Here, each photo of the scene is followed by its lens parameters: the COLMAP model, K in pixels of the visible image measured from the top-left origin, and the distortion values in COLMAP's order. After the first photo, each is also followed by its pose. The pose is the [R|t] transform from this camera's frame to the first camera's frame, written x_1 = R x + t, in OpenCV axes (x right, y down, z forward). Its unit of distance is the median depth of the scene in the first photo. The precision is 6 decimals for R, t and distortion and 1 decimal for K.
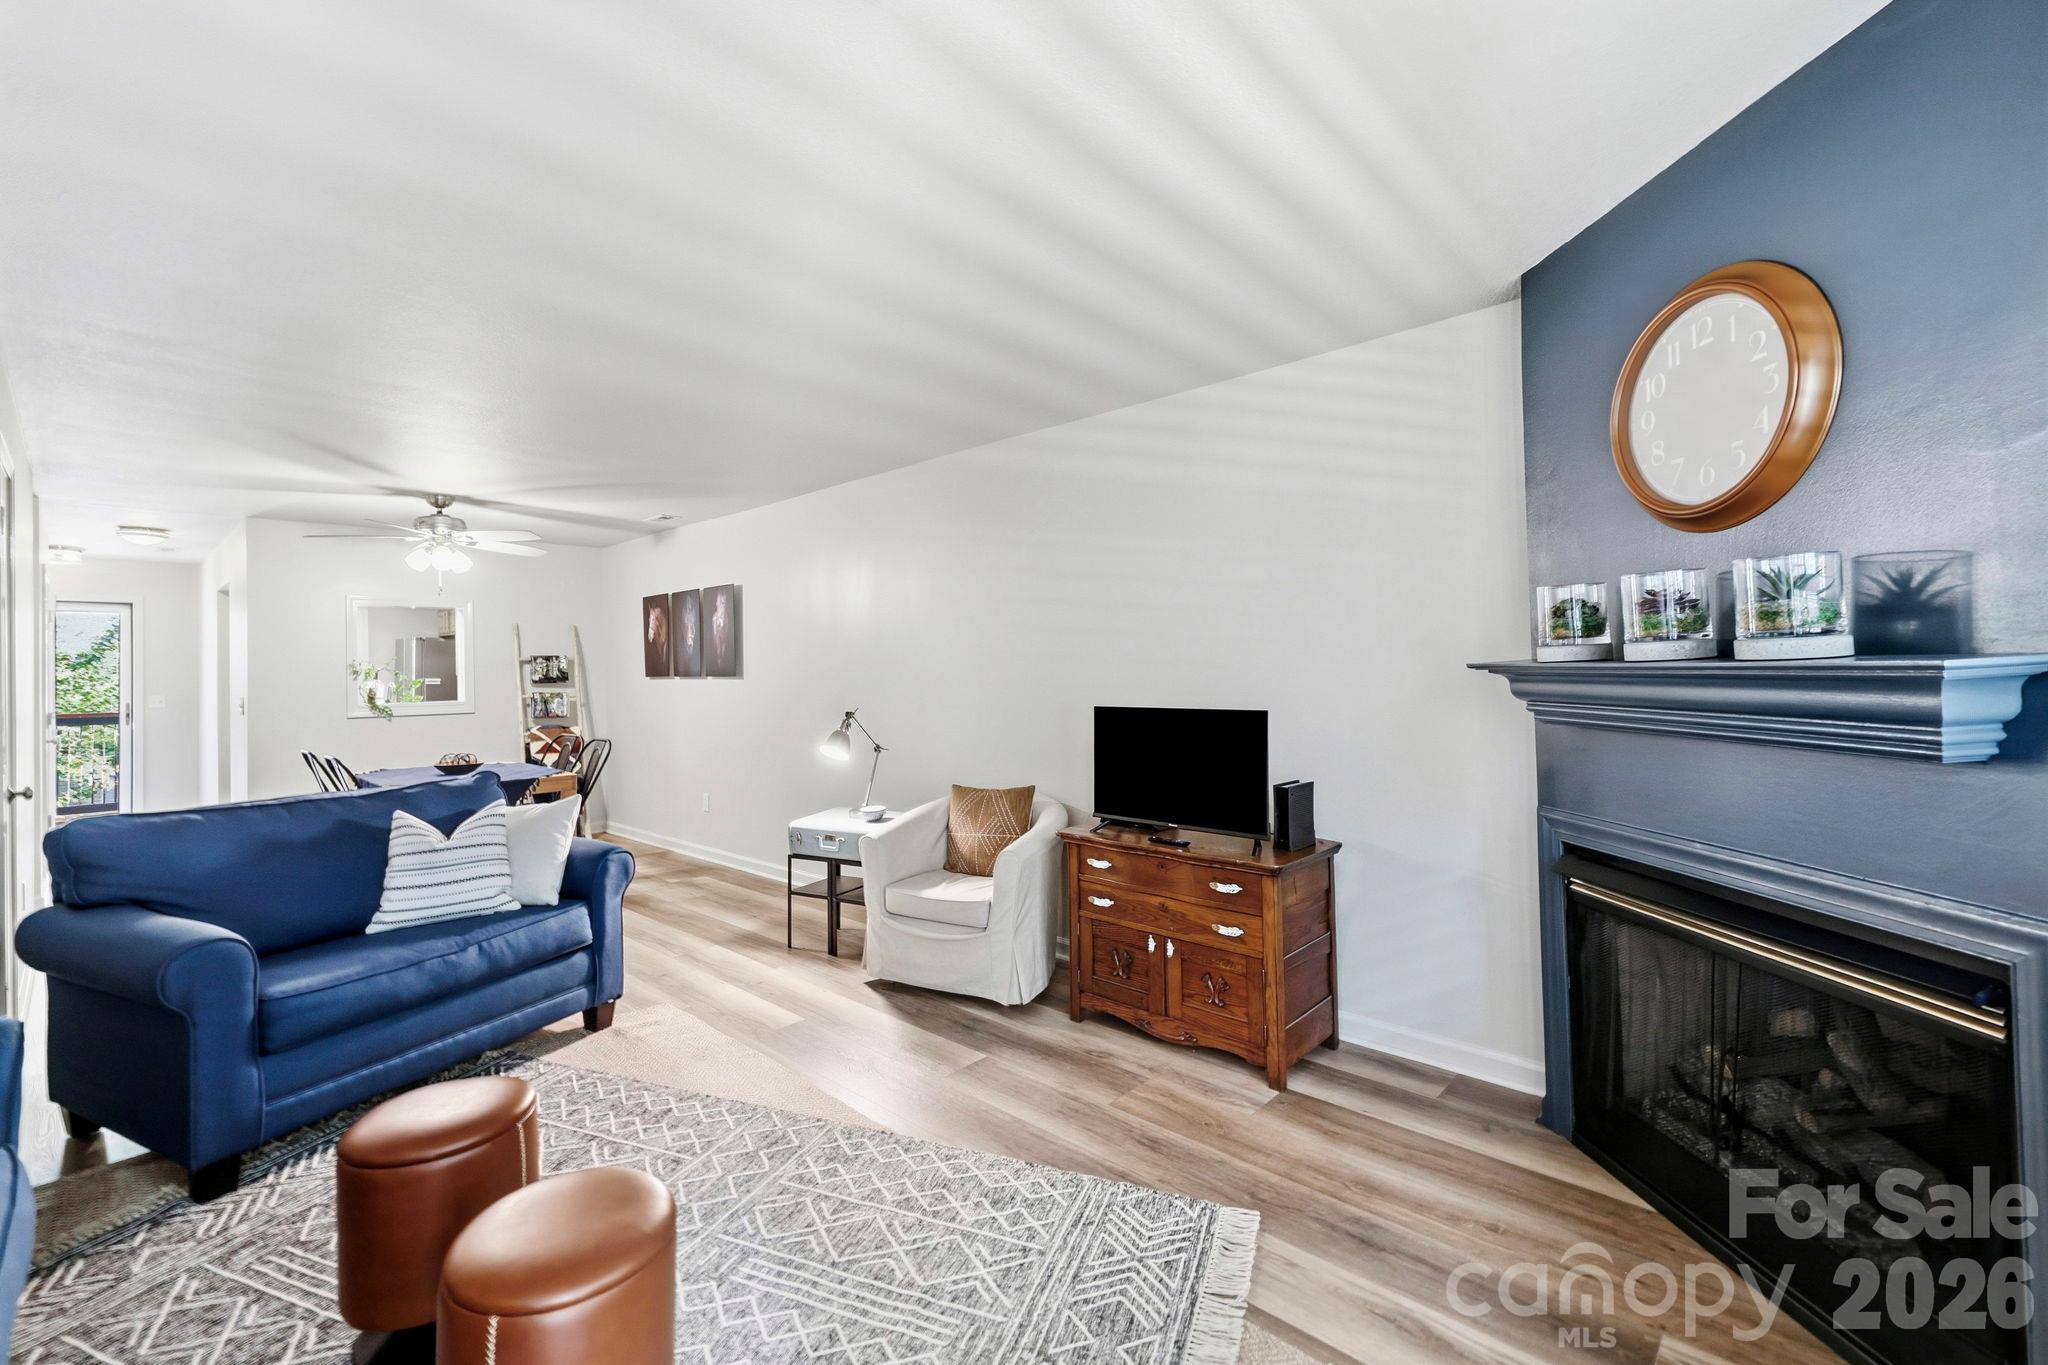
lens RADIAL K [[869.5, 0, 984.4], [0, 869.5, 659.6], [0, 0, 1]] dist [0.001534, 0.000236]
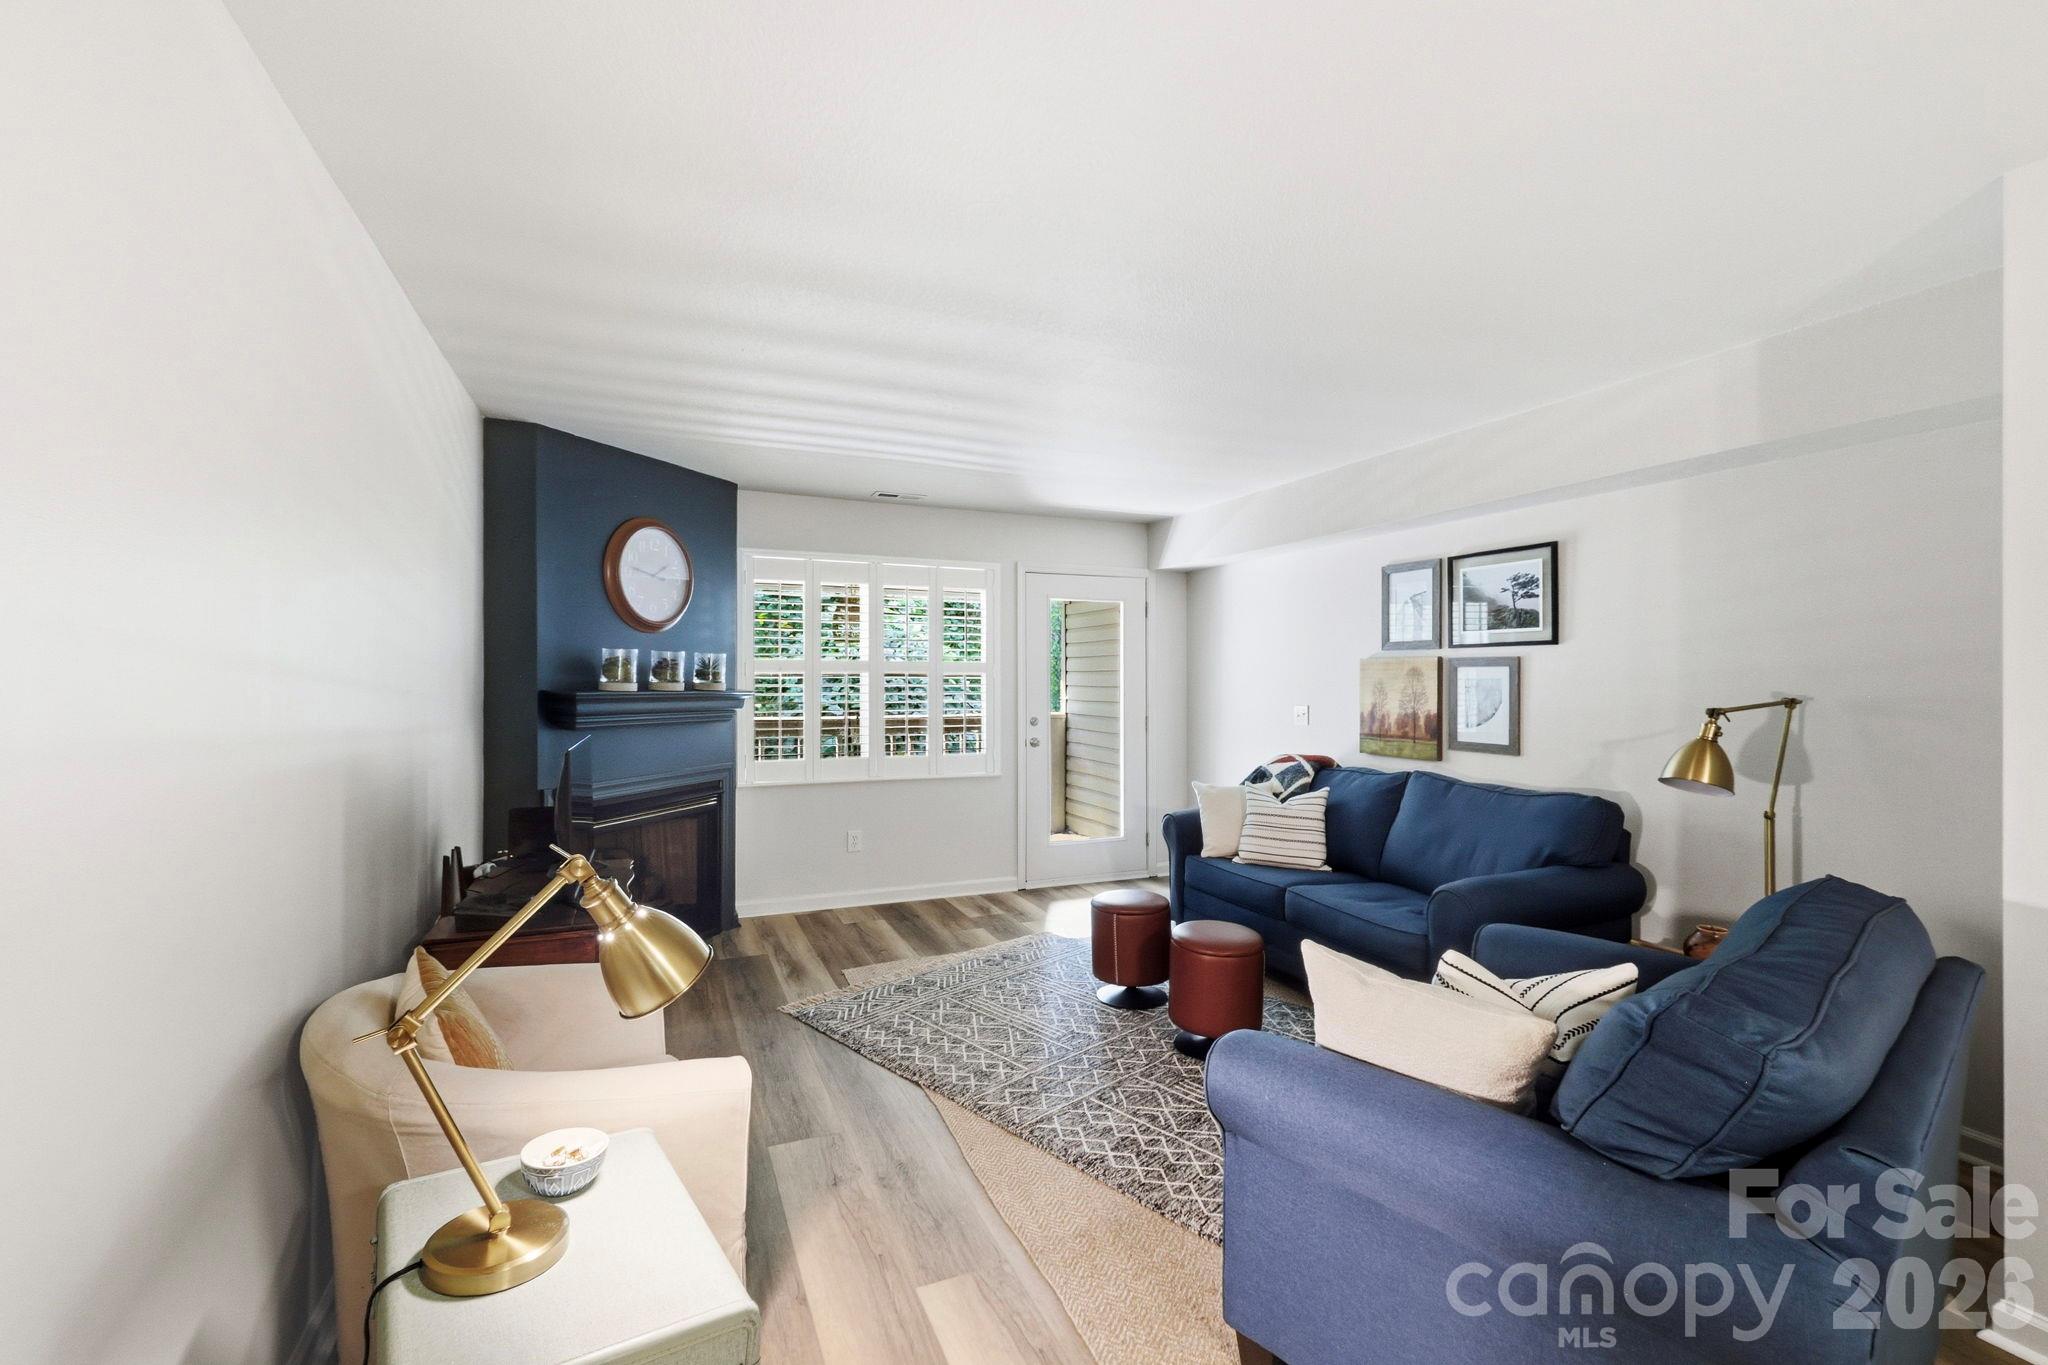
lens RADIAL K [[869.5, 0, 984.4], [0, 869.5, 659.6], [0, 0, 1]] dist [0.001534, 0.000236]
pose [[-0.910033, 0.015430, 0.414249, -0.821223], [0.007186, 0.999744, -0.021453, -0.029805], [-0.414474, -0.016546, -0.909911, 2.493181]]
